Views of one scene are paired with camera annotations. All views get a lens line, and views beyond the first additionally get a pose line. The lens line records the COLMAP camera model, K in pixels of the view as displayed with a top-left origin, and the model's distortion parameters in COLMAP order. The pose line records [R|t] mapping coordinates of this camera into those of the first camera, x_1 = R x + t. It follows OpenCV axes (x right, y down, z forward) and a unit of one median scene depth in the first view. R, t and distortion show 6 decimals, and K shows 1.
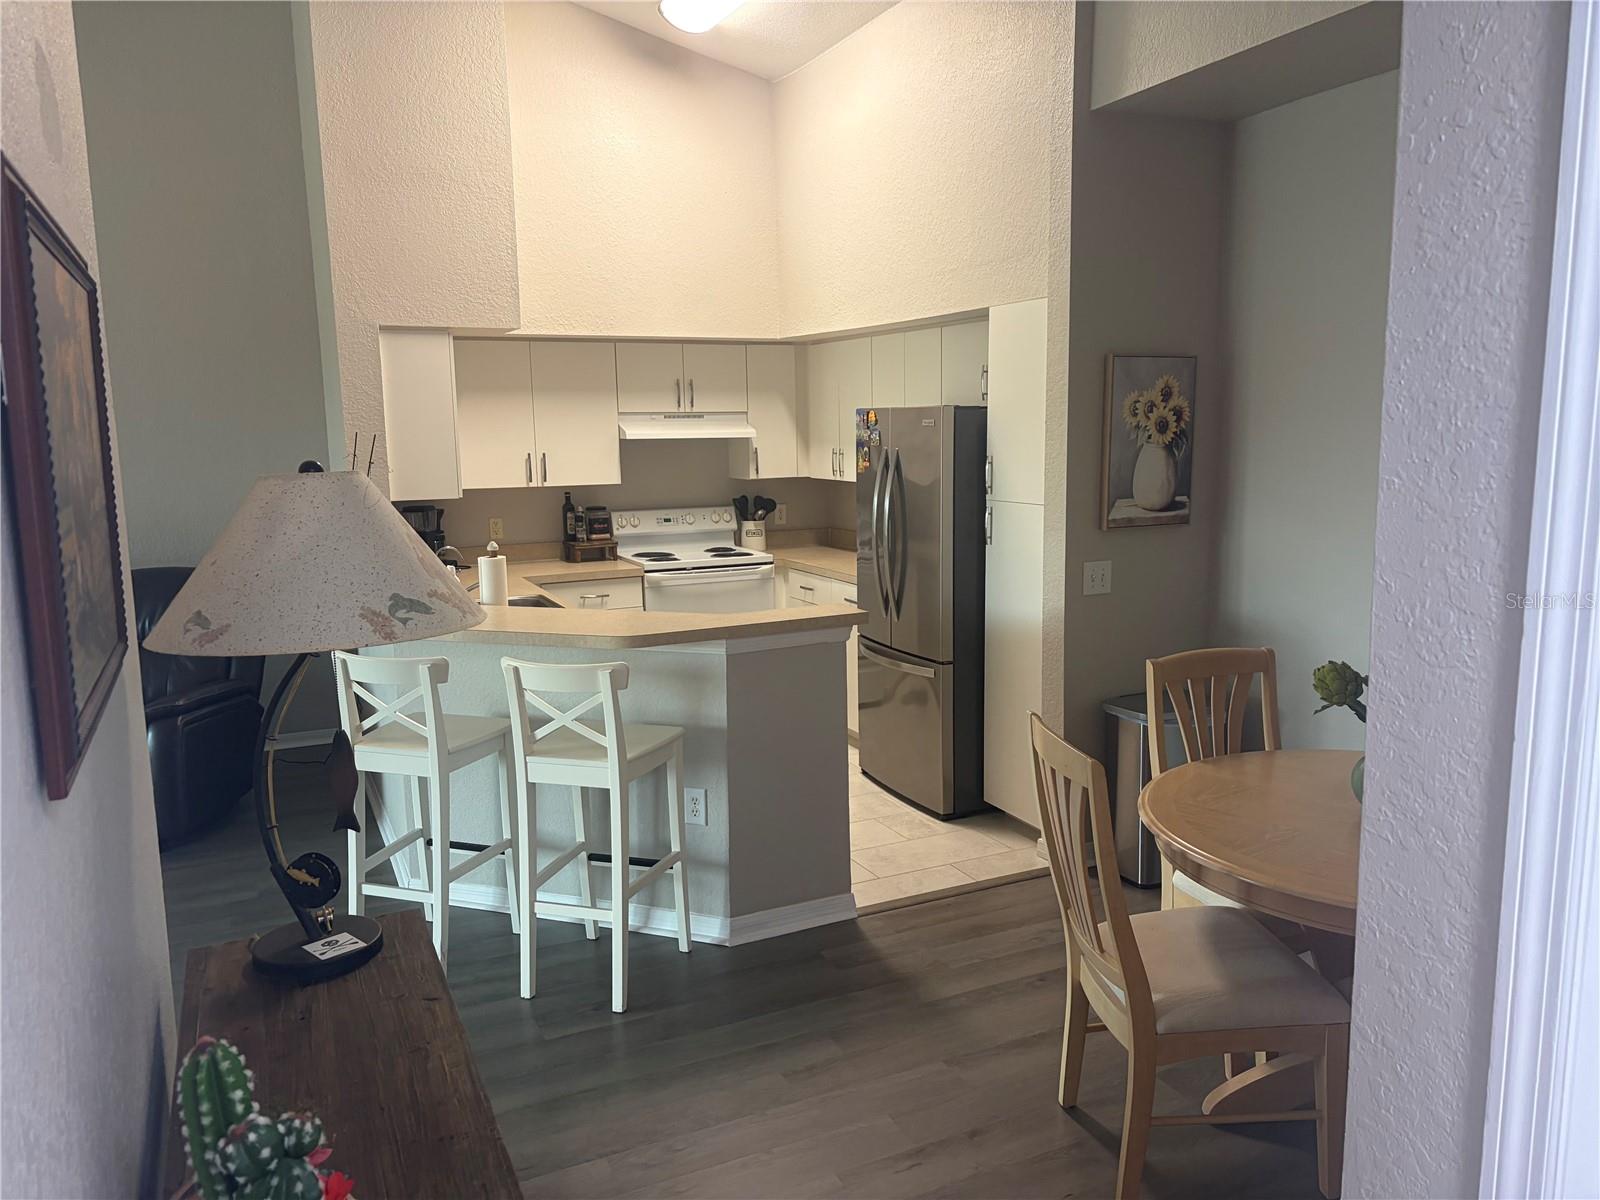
lens RADIAL K [[1165.7, 0, 820.4], [0, 1165.7, 605.9], [0, 0, 1]] dist [0.111119, -0.000909]
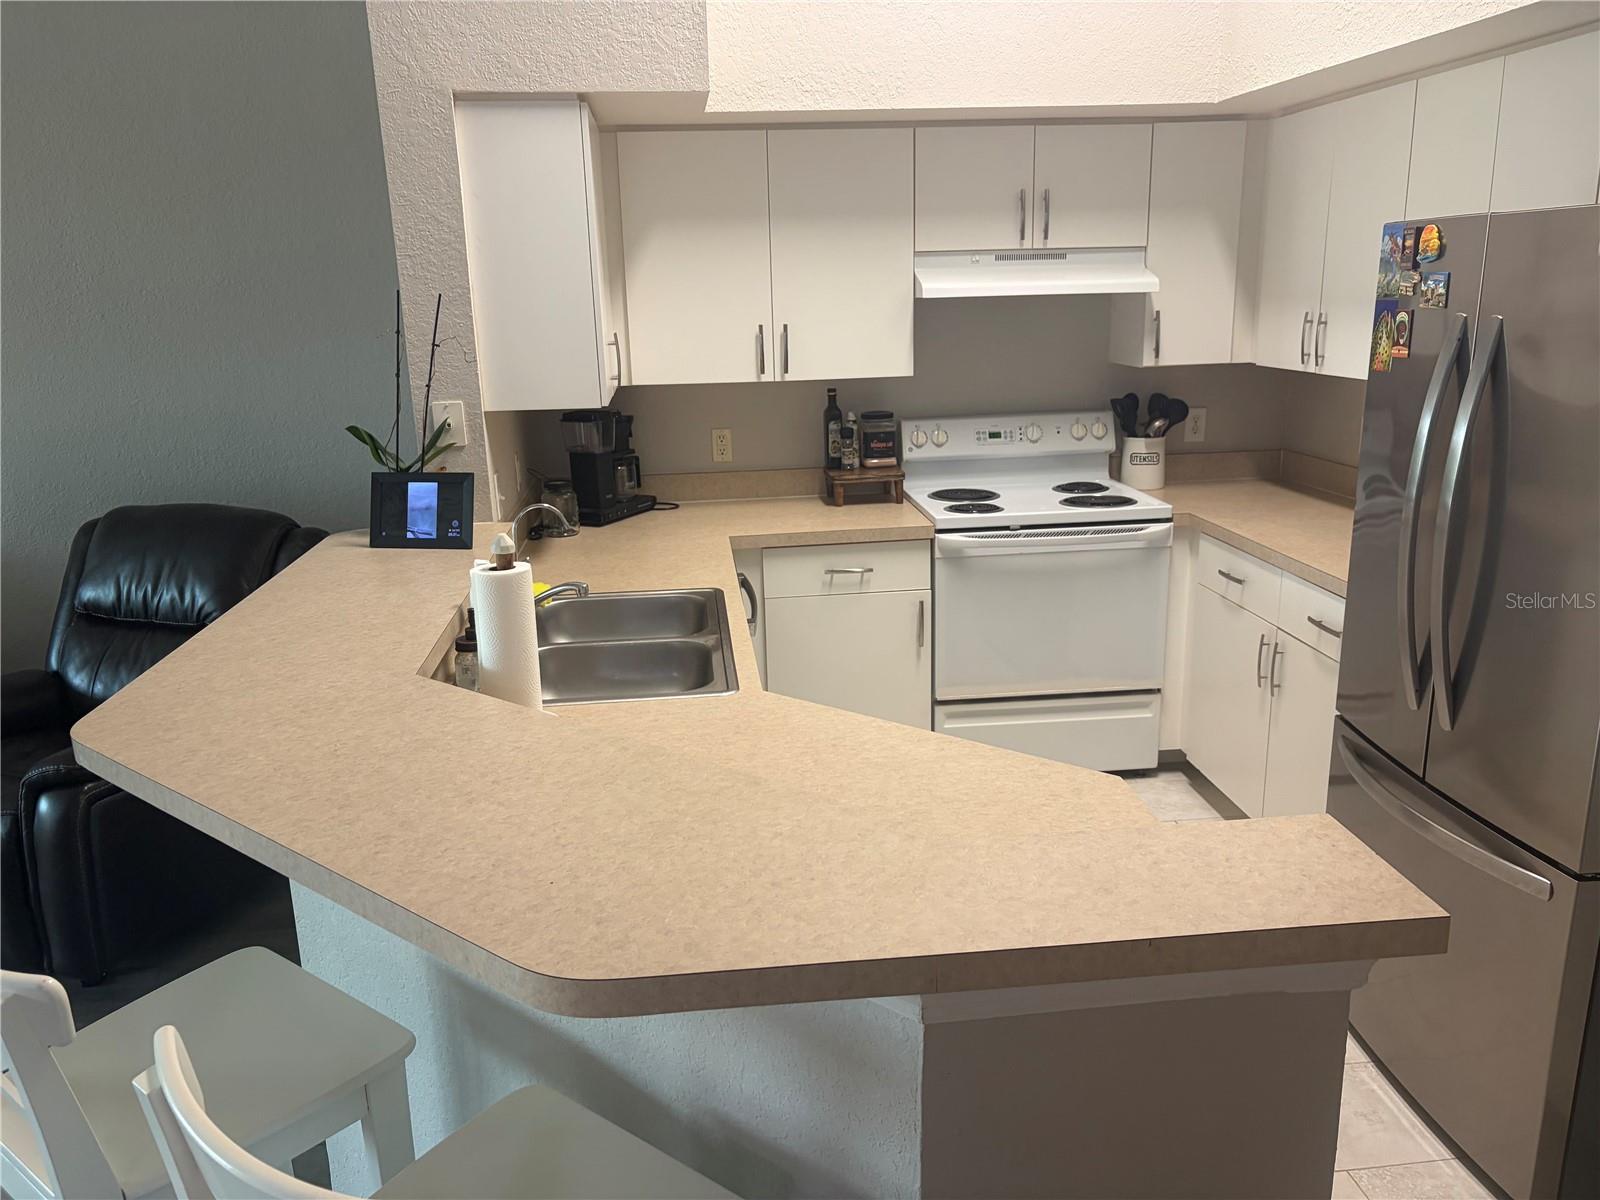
lens RADIAL K [[1219.6, 0, 802.7], [0, 1219.6, 608.3], [0, 0, 1]] dist [0.047195, -0.049738]
pose [[0.939560, 0.077176, -0.333573, -0.007691], [-0.040307, 0.992422, 0.116077, -0.056258], [0.340004, -0.095616, 0.935551, 0.385263]]
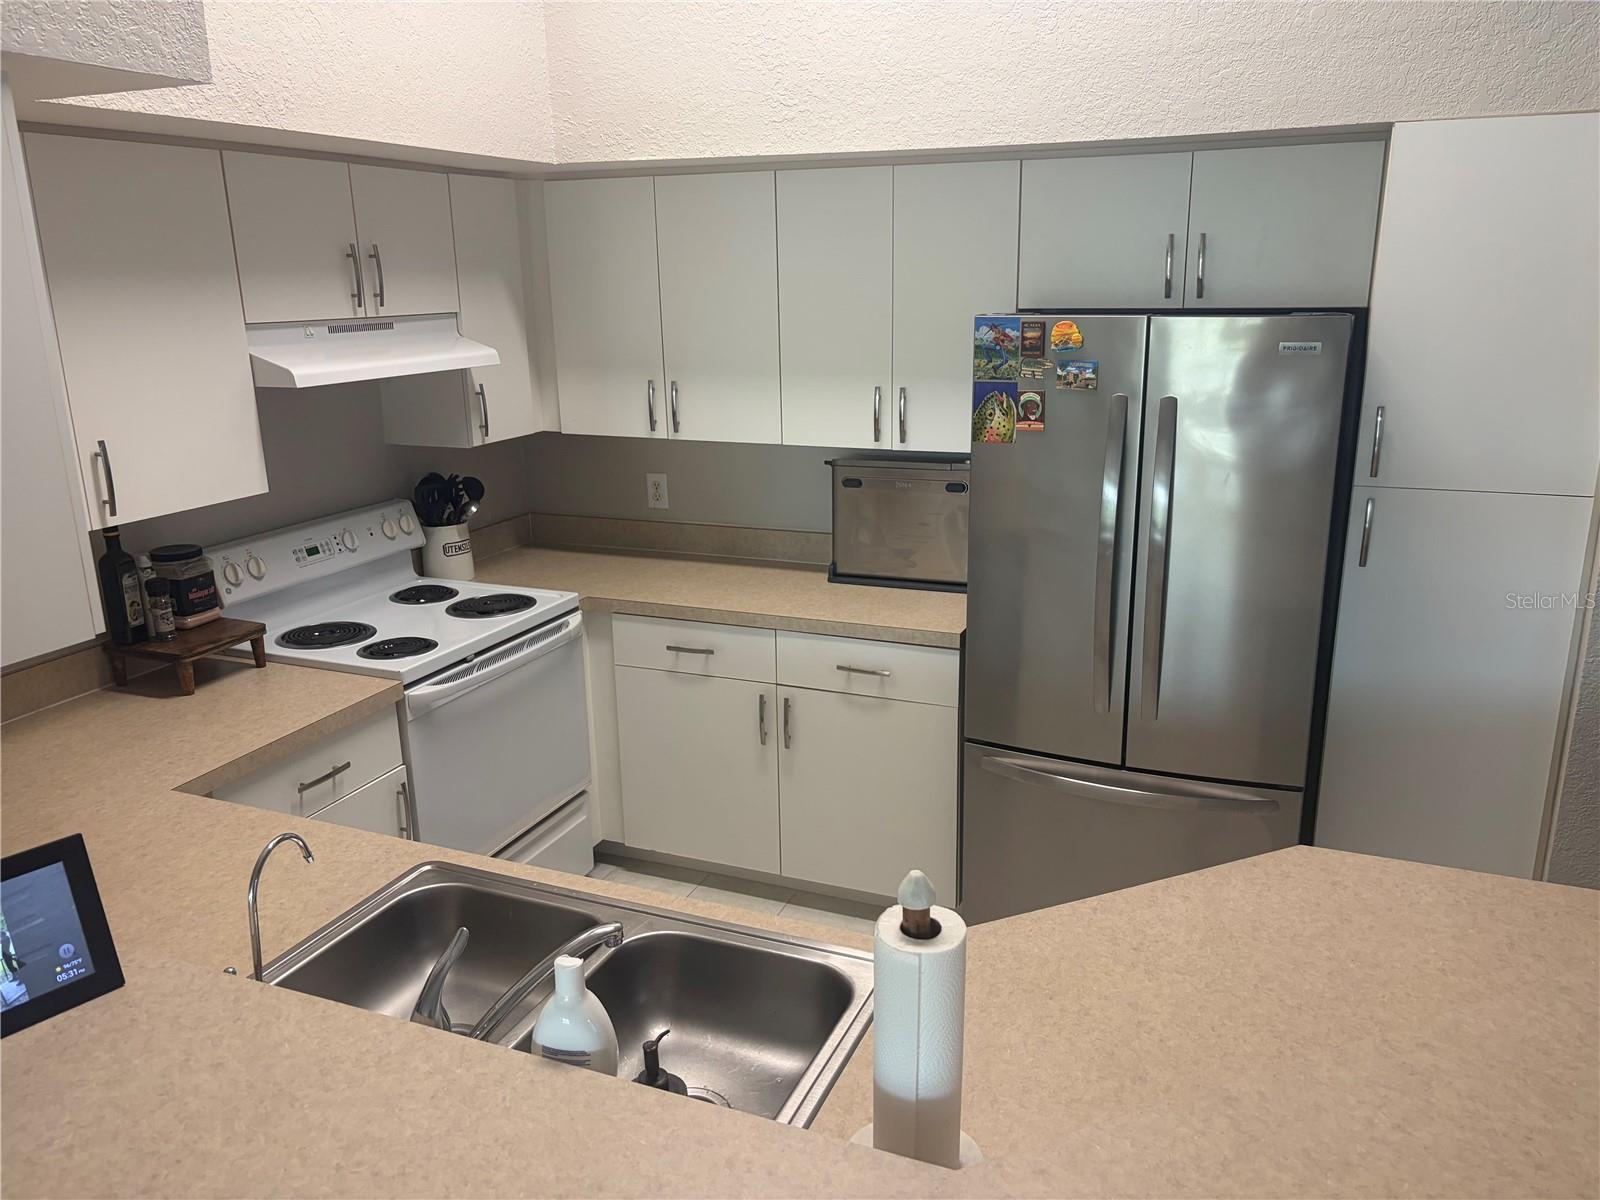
lens RADIAL K [[1214.3, 0, 801.8], [0, 1214.3, 602.1], [0, 0, 1]] dist [0.047504, -0.001464]
pose [[0.752224, -0.173491, 0.635657, -0.310731], [0.109479, 0.984213, 0.139068, -0.104158], [-0.649749, -0.035019, 0.759342, 0.523112]]
